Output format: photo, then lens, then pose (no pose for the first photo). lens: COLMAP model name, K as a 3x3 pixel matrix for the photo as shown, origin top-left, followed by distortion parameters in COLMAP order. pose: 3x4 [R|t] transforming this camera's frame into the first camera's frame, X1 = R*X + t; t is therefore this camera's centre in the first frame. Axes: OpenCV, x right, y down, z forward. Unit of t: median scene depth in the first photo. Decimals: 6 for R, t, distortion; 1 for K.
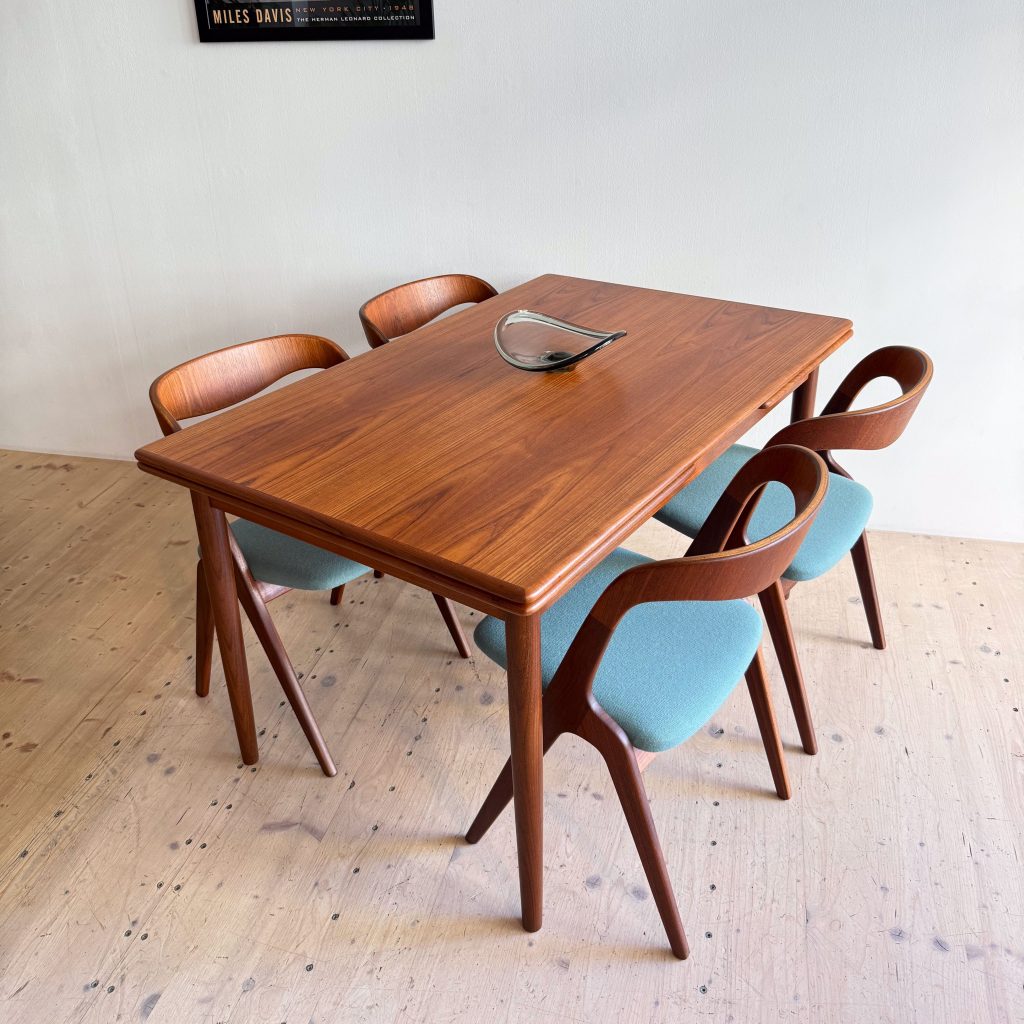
lens RADIAL K [[995.0, 0, 495.8], [0, 995.0, 445.9], [0, 0, 1]] dist [-0.018758, 0.000000]
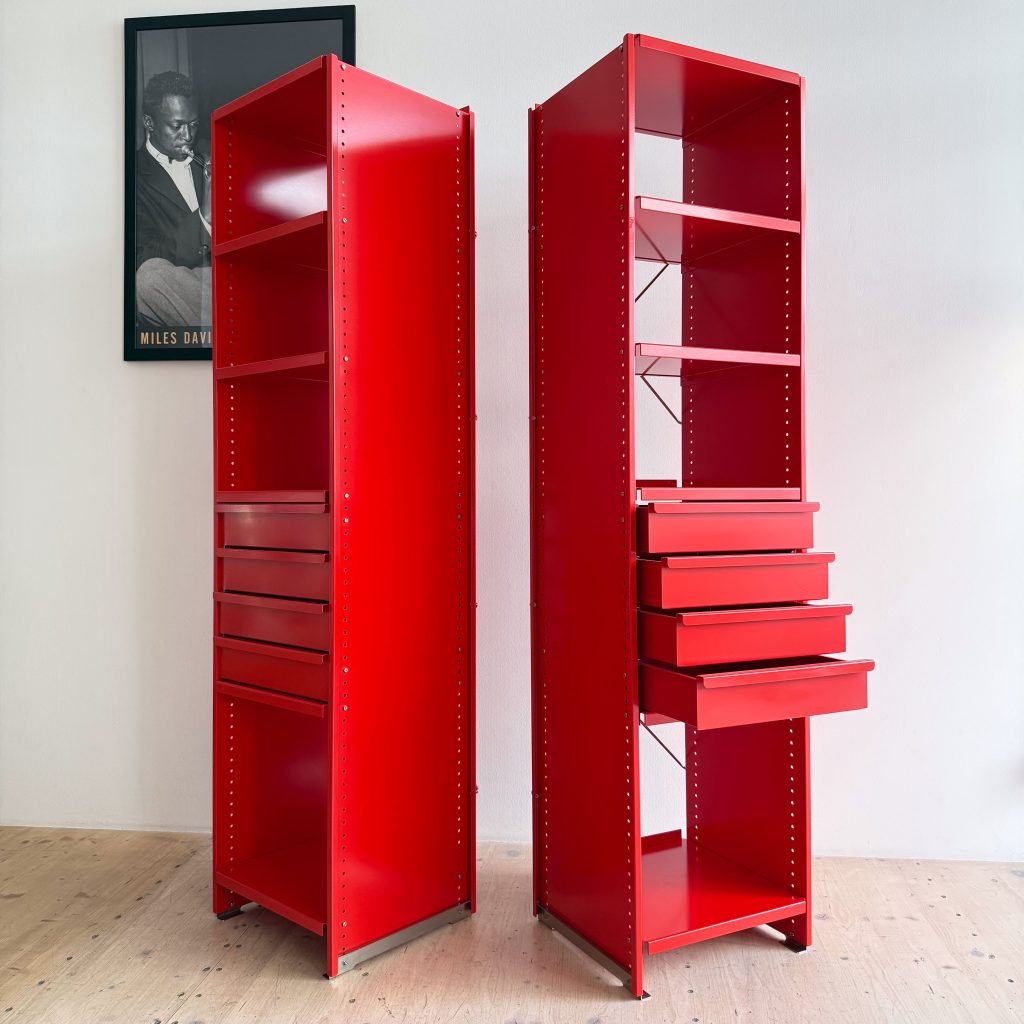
lens RADIAL K [[995.0, 0, 507.1], [0, 995.0, 465.7], [0, 0, 1]] dist [-0.018758, 0.000000]
pose [[0.990658, 0.030619, 0.132887, -0.038634], [0.032806, 0.892336, -0.450179, 0.180543], [-0.132364, 0.450333, 0.882995, 0.087549]]
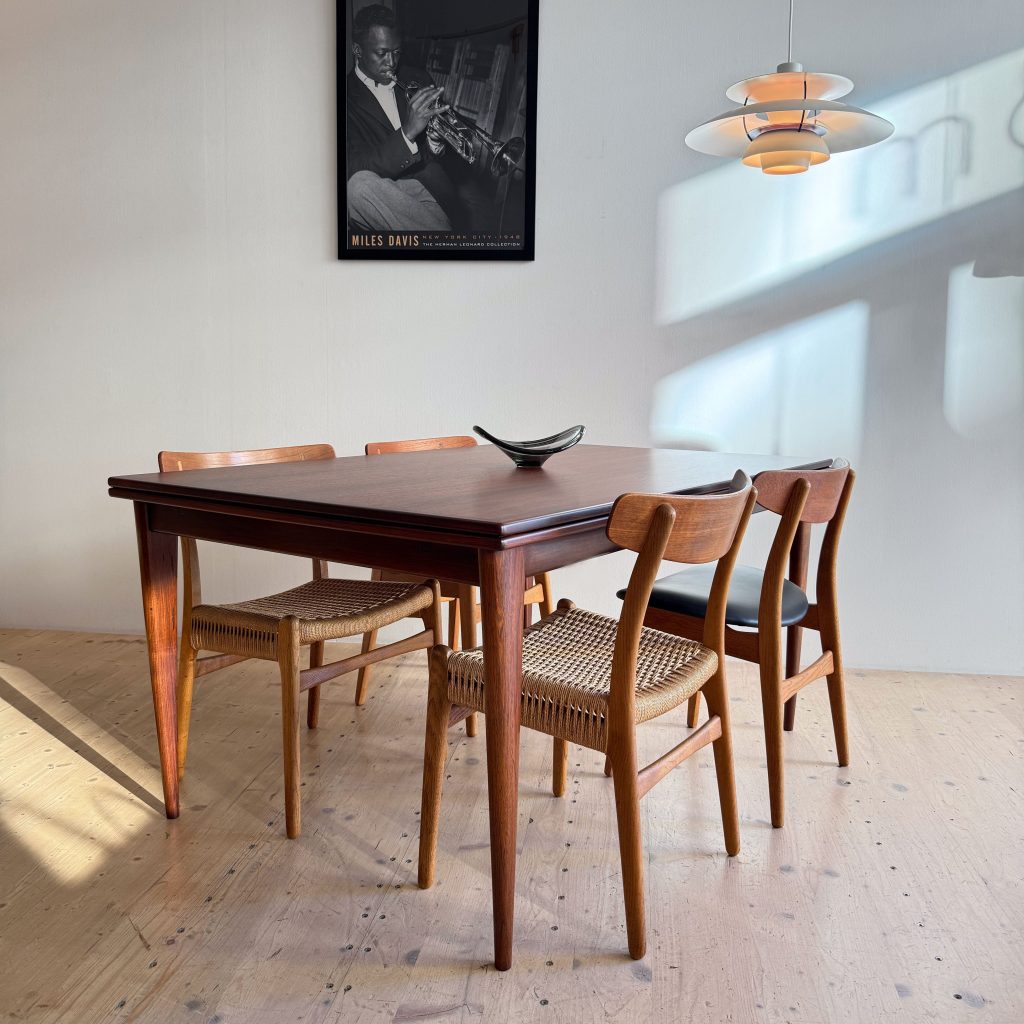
lens RADIAL K [[995.0, 0, 492.4], [0, 995.0, 471.4], [0, 0, 1]] dist [-0.018758, 0.000000]
pose [[0.993663, 0.034346, 0.107020, -0.245873], [0.003790, 0.941387, -0.337308, 0.272669], [-0.112332, 0.335576, 0.935292, -0.090379]]
